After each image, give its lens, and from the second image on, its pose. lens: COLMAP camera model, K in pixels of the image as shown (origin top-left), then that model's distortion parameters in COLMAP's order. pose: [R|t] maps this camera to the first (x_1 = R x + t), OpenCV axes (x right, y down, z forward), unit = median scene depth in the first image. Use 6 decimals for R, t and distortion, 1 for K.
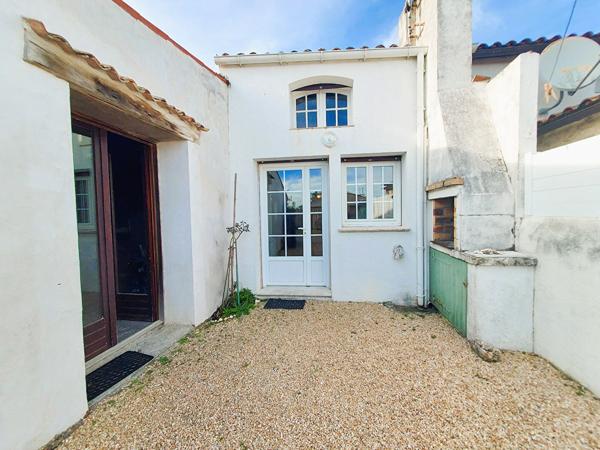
lens RADIAL K [[243.5, 0, 300.0], [0, 243.5, 225.0], [0, 0, 1]] dist [0.000181, -0.000017]
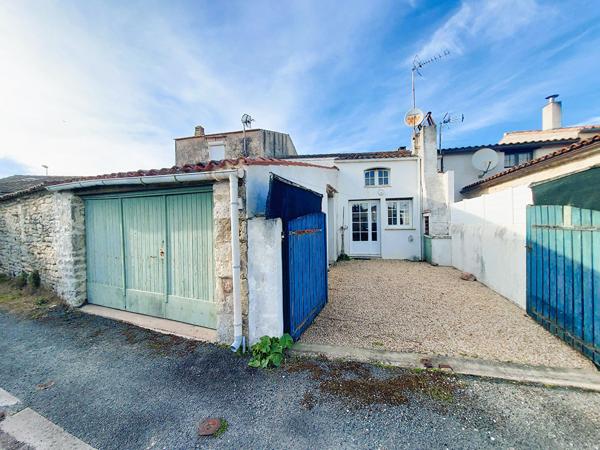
lens RADIAL K [[243.5, 0, 300.0], [0, 243.5, 225.0], [0, 0, 1]] dist [0.000181, -0.000017]
pose [[0.991975, 0.004150, -0.126368, -0.362472], [-0.008845, 0.999290, -0.036619, 0.074752], [0.126127, 0.037443, 0.991307, -1.469694]]
